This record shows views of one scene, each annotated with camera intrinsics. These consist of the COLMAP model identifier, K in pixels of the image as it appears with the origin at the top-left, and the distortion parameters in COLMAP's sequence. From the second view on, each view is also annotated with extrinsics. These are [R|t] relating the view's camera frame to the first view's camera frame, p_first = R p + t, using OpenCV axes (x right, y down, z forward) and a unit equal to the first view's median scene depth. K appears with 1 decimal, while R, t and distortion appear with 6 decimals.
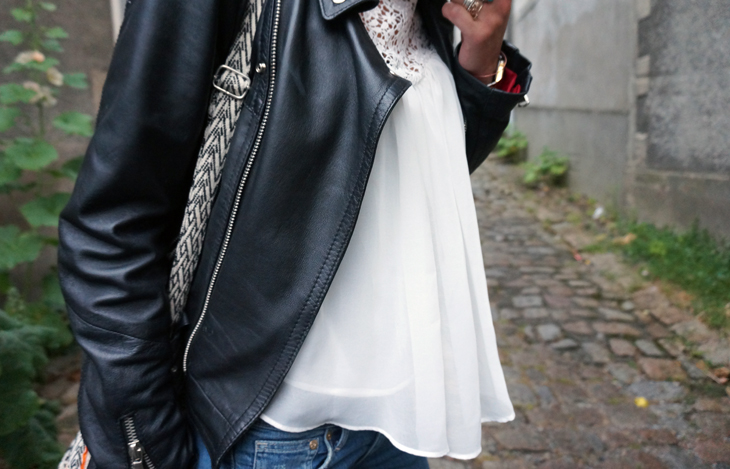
lens RADIAL K [[517.9, 0, 341.2], [0, 517.9, 212.7], [0, 0, 1]] dist [-0.045059, 0.031729]
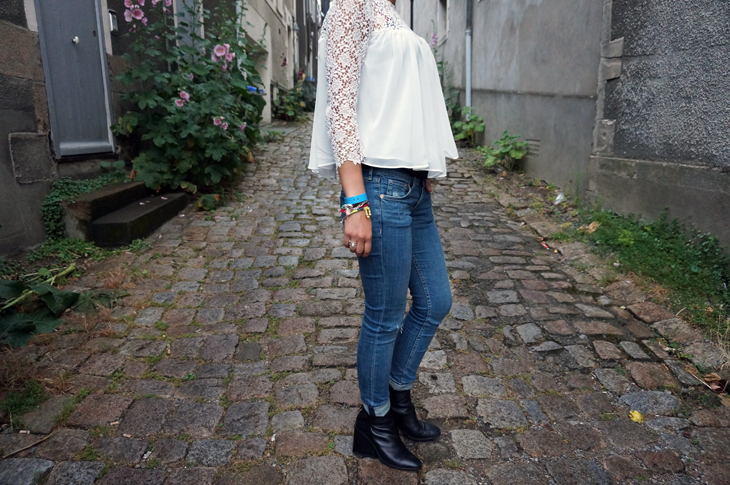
lens RADIAL K [[488.7, 0, 361.6], [0, 488.7, 241.1], [0, 0, 1]] dist [-0.045997, 0.031729]
pose [[0.991676, 0.000106, 0.128759, -0.002557], [-0.012998, 0.994974, 0.099289, -0.010396], [-0.128102, -0.100136, 0.986693, 0.161070]]
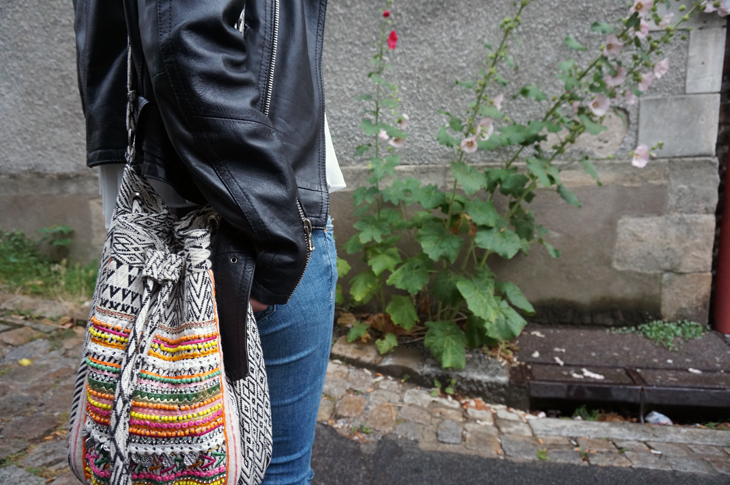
lens RADIAL K [[488.7, 0, 363.9], [0, 488.7, 242.7], [0, 0, 1]] dist [-0.045997, 0.031729]
pose [[0.100668, -0.127233, 0.986751, -0.210649], [0.136959, 0.984119, 0.112921, 0.063801], [-0.985448, 0.123777, 0.116495, 0.082777]]
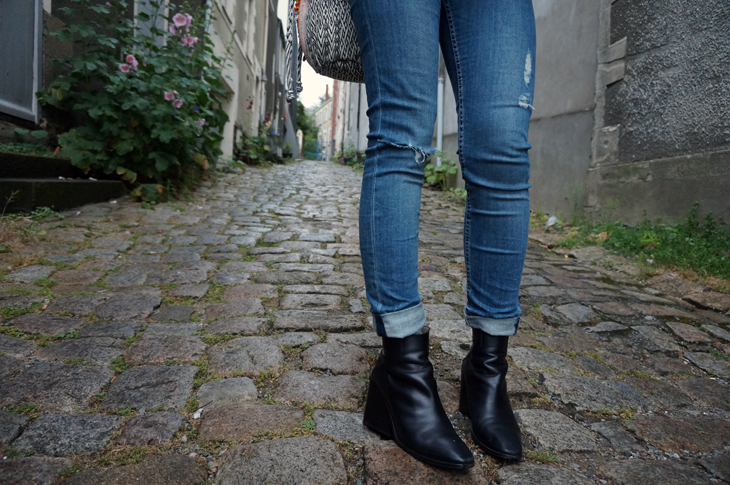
lens RADIAL K [[488.7, 0, 362.4], [0, 488.7, 241.3], [0, 0, 1]] dist [-0.045997, 0.031729]
pose [[0.973907, 0.072549, 0.215037, -0.004485], [-0.061898, 0.996518, -0.055867, 0.155692], [-0.218342, 0.041099, 0.975007, 0.360410]]
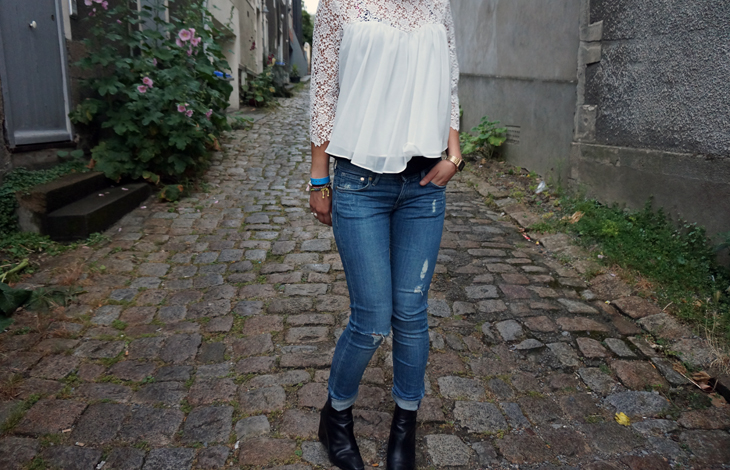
lens RADIAL K [[517.9, 0, 341.5], [0, 517.9, 210.4], [0, 0, 1]] dist [-0.045059, 0.031729]
pose [[0.990174, 0.000440, 0.139839, 0.002114], [-0.008501, 0.998335, 0.057052, -0.013470], [-0.139581, -0.057680, 0.988529, 0.154618]]
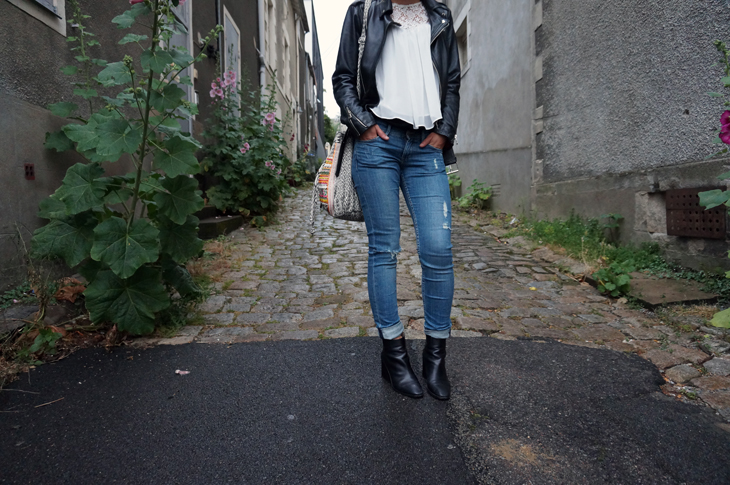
lens RADIAL K [[488.7, 0, 360.4], [0, 488.7, 240.3], [0, 0, 1]] dist [-0.045997, 0.031729]
pose [[0.989225, 0.010550, 0.146022, -0.130005], [-0.001196, 0.997950, -0.063995, 0.201963], [-0.146398, 0.063130, 0.987209, -0.316560]]
